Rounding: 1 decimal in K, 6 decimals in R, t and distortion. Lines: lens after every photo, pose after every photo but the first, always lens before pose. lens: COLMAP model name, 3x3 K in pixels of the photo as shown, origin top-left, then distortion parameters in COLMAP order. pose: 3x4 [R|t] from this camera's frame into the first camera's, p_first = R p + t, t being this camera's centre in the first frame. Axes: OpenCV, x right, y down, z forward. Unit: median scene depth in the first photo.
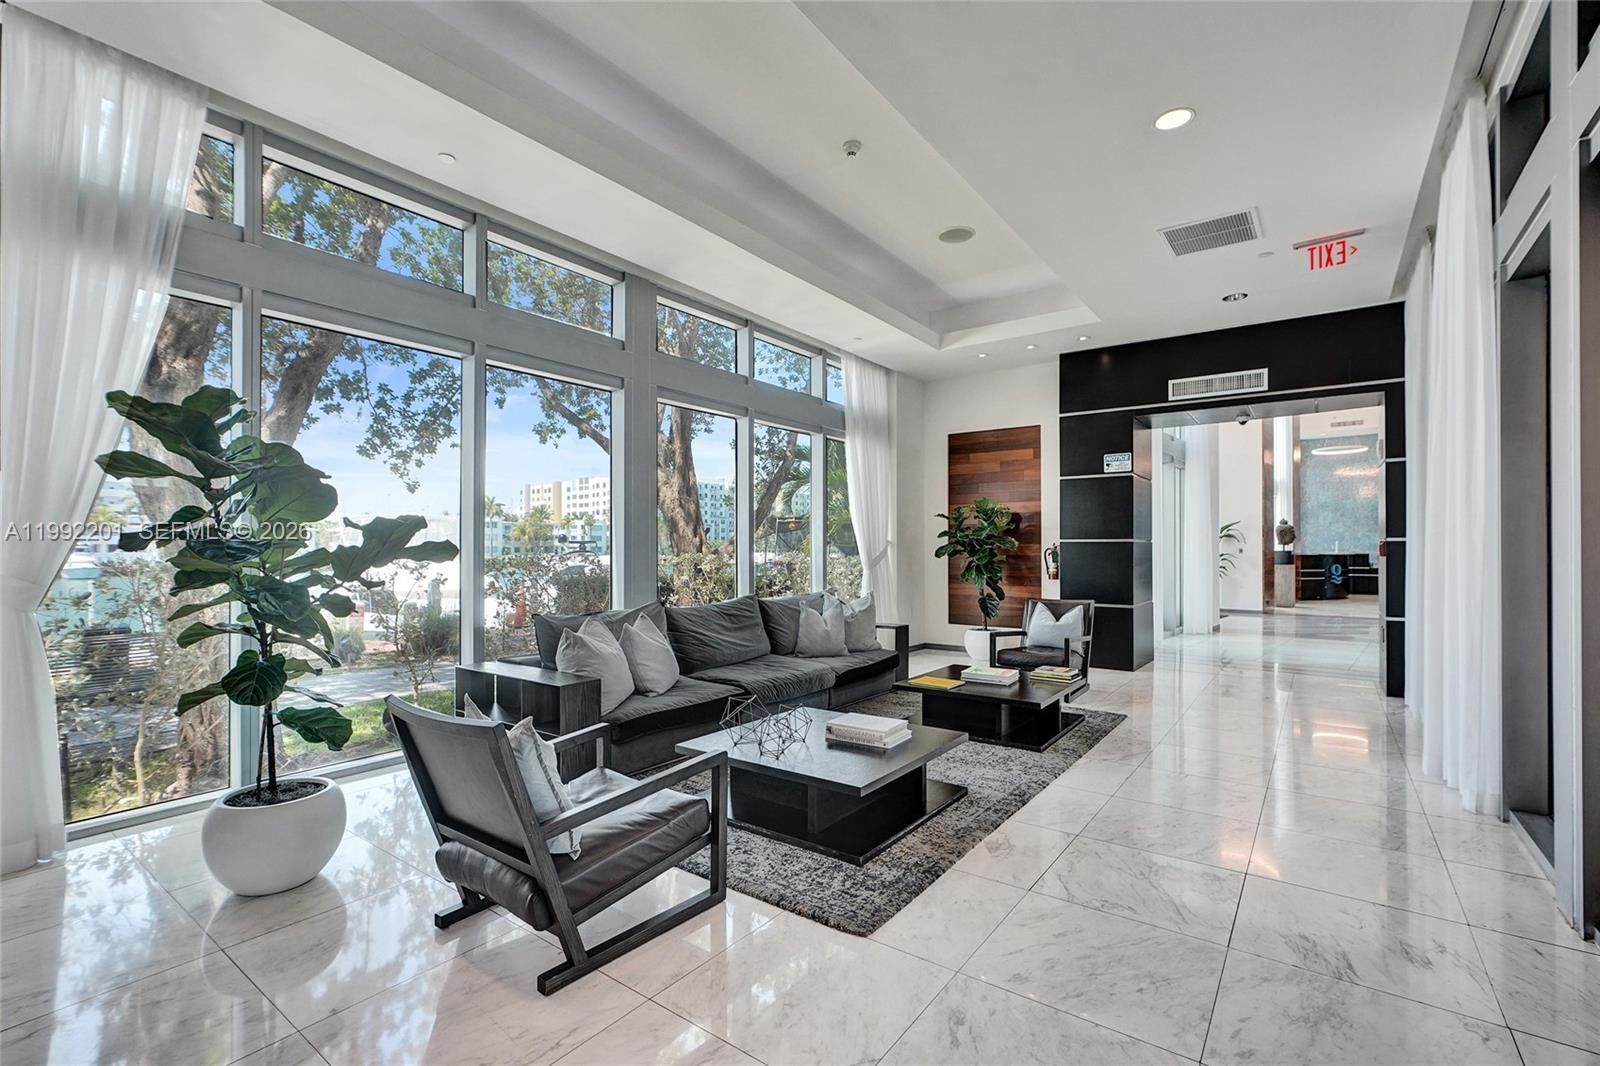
lens RADIAL K [[701.7, 0, 800.0], [0, 701.7, 533.0], [0, 0, 1]] dist [-0.000797, 0.000012]
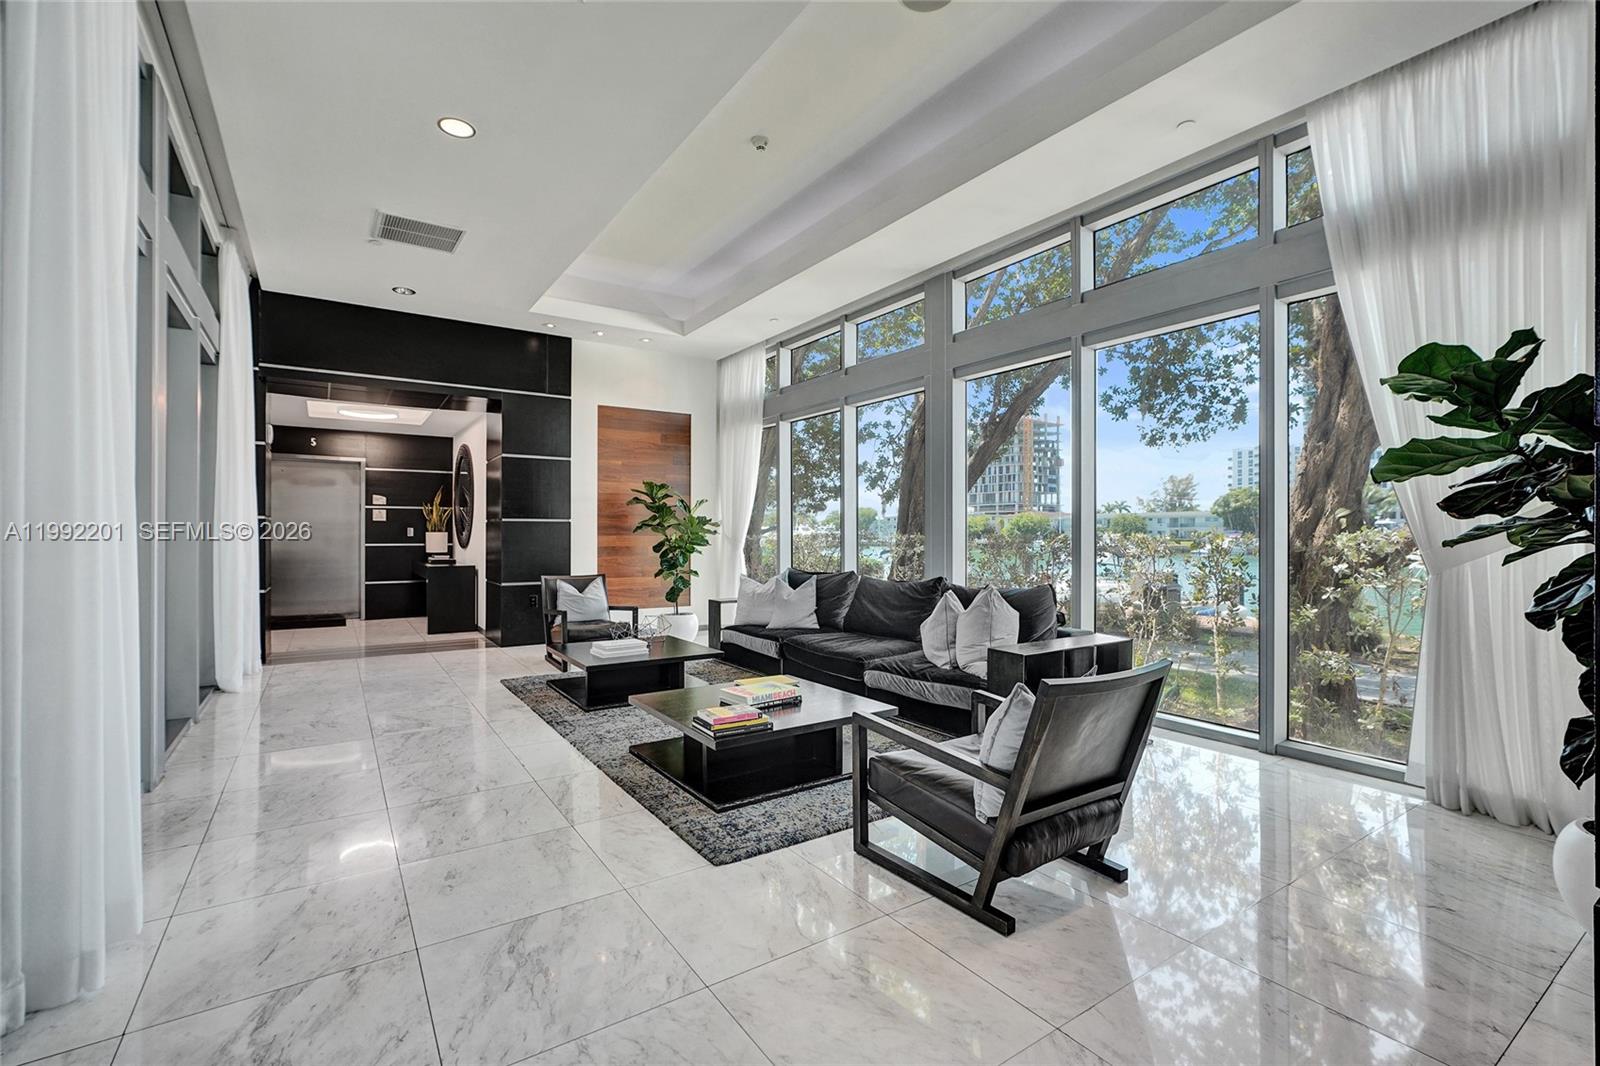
lens RADIAL K [[701.7, 0, 800.0], [0, 701.7, 533.0], [0, 0, 1]] dist [-0.000797, 0.000012]
pose [[-0.334856, -0.003504, -0.942263, 1.203057], [0.018732, 0.999771, -0.010375, 0.053782], [0.942083, -0.021125, -0.334714, 1.635534]]
